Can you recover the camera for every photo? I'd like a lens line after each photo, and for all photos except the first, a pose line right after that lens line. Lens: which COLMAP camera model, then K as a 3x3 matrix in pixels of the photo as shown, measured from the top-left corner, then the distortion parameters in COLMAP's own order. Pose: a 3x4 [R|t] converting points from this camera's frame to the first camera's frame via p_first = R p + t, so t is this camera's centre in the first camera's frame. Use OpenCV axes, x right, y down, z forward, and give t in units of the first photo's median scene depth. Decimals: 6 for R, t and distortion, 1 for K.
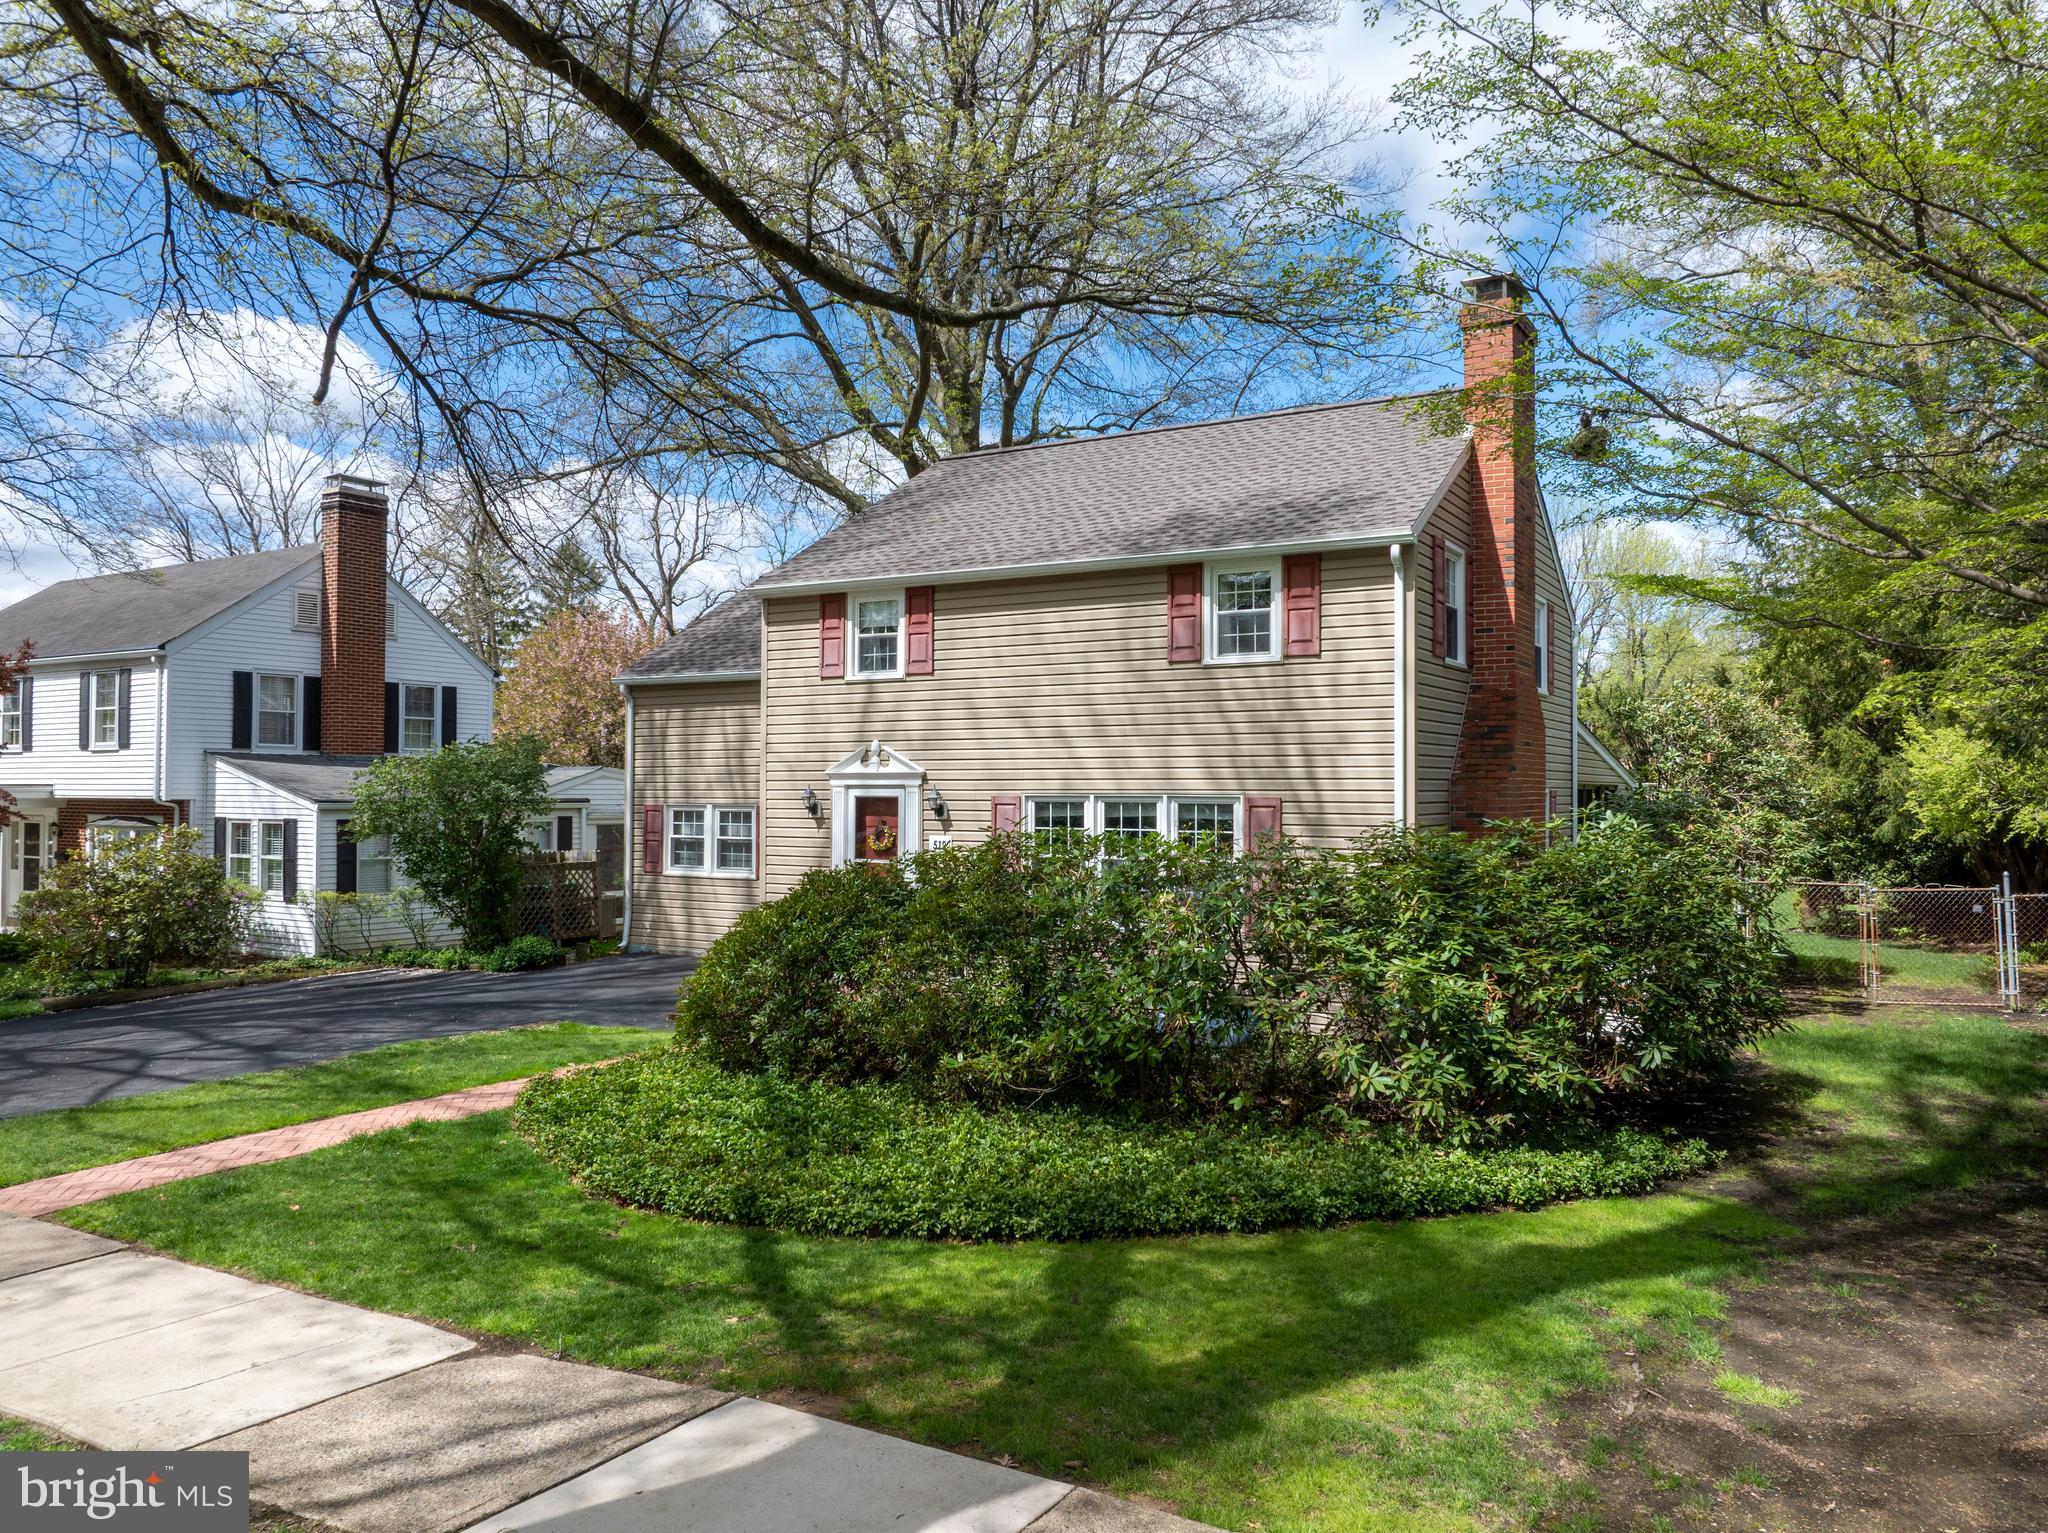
lens RADIAL K [[1431.5, 0, 1031.4], [0, 1431.5, 762.2], [0, 0, 1]] dist [-0.040587, 0.015035]
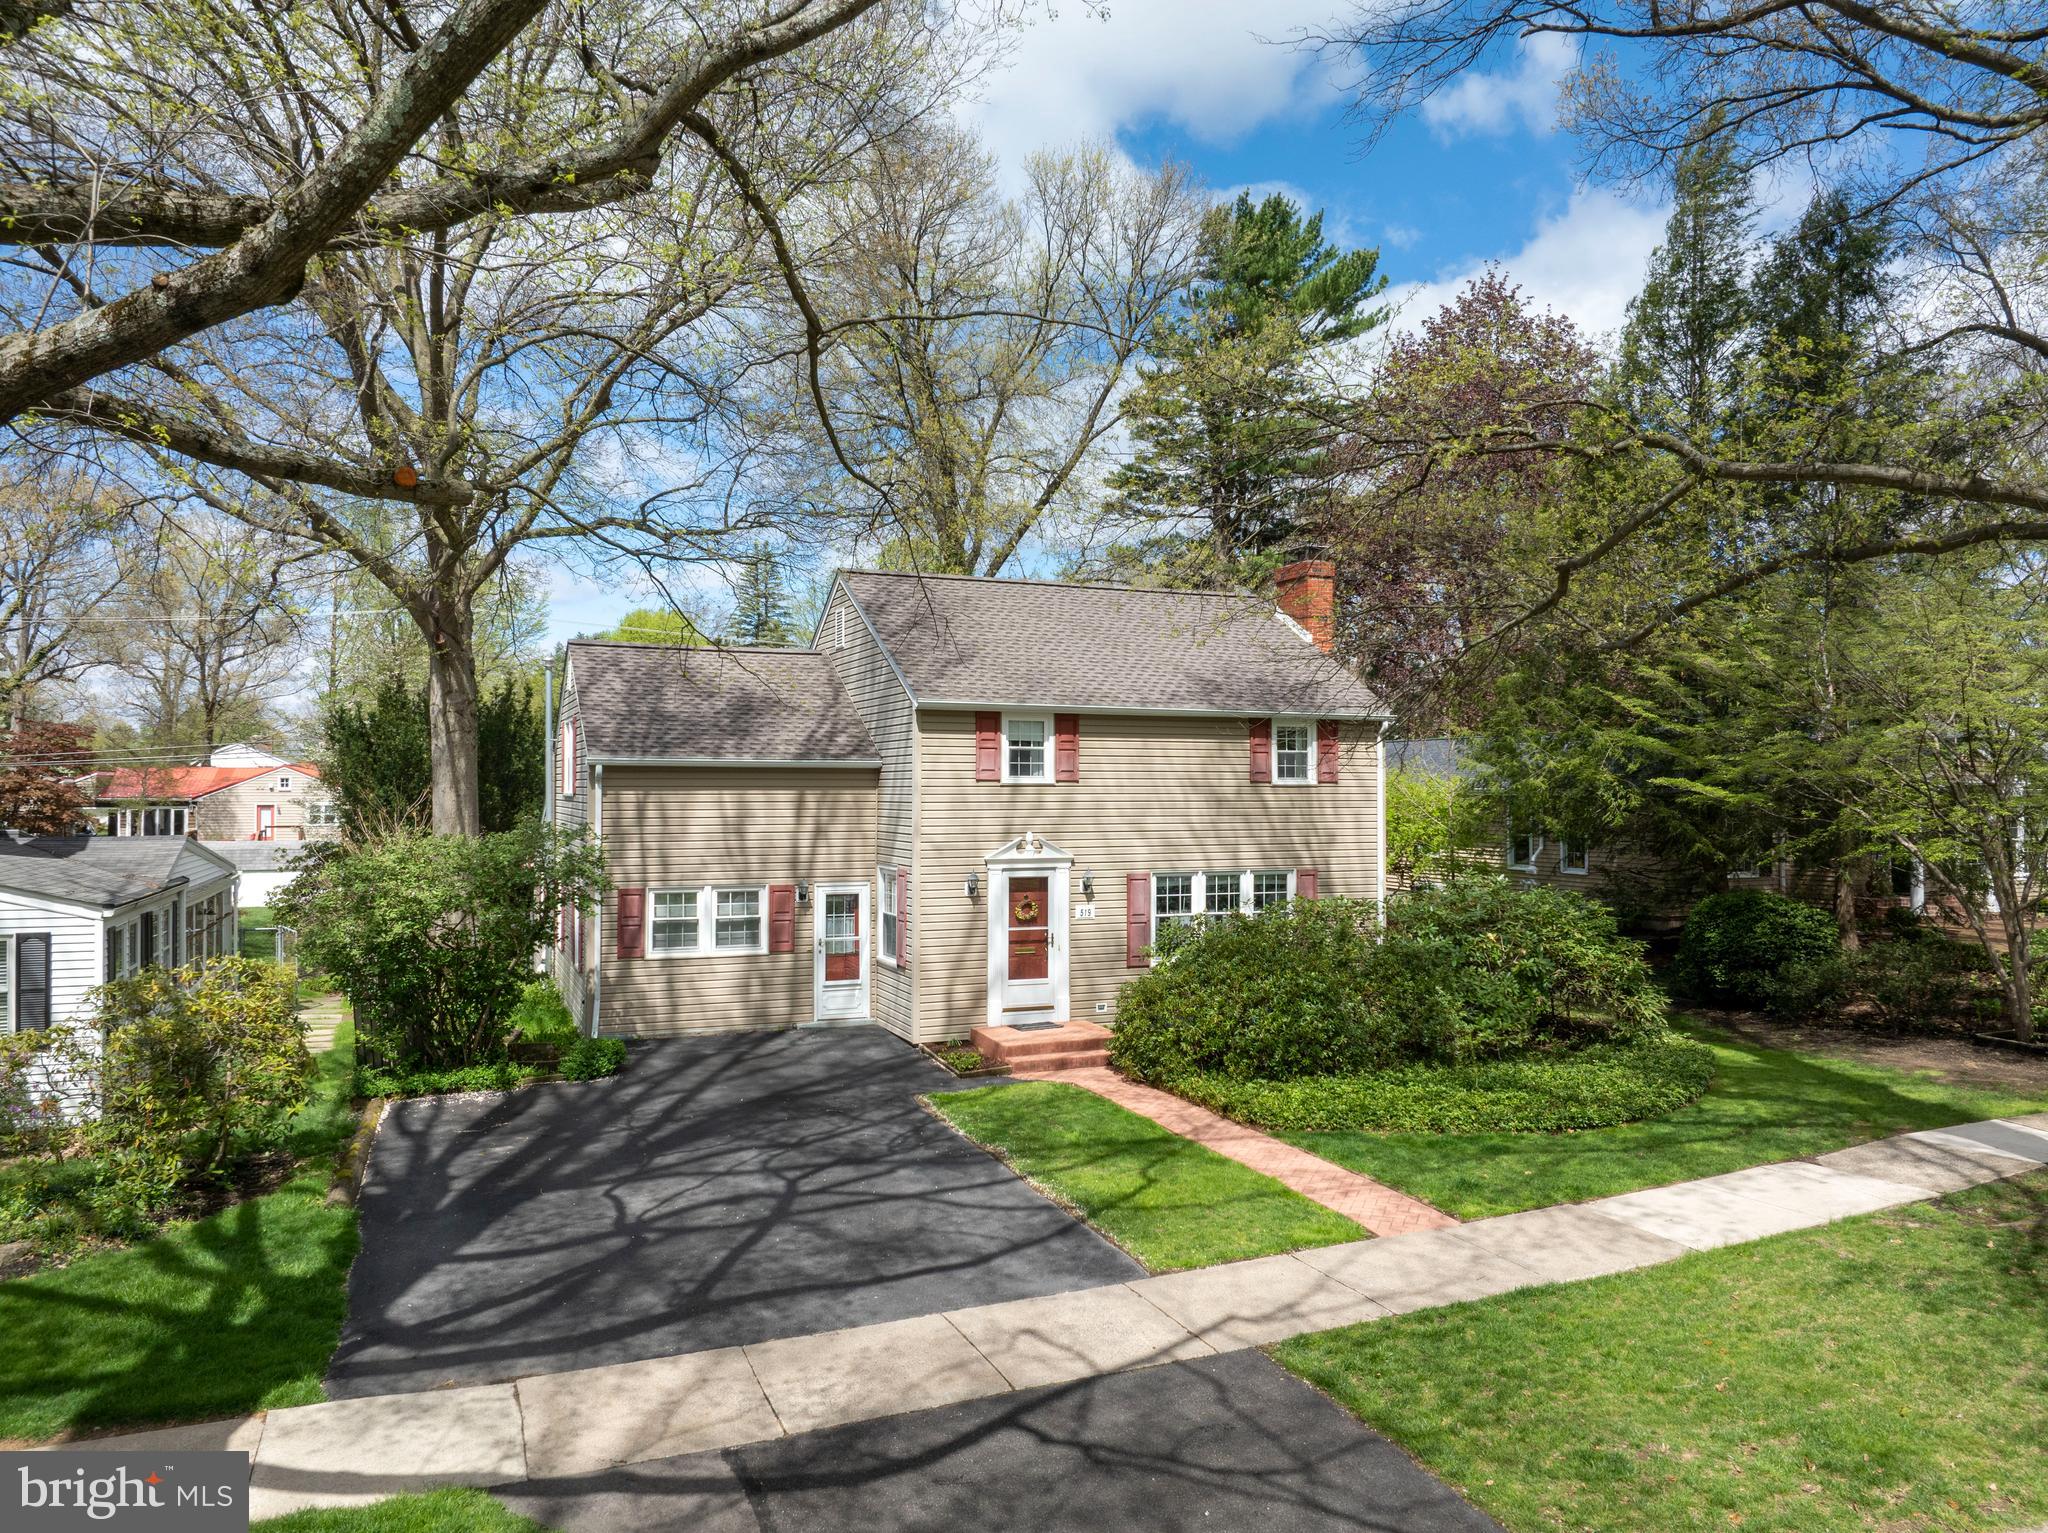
lens RADIAL K [[1431.5, 0, 1027.0], [0, 1431.5, 783.6], [0, 0, 1]] dist [-0.040587, 0.015035]
pose [[0.597563, -0.001157, 0.801821, -1.131561], [-0.015871, 0.999786, 0.013271, -0.075722], [-0.801665, -0.020656, 0.597417, 0.255302]]
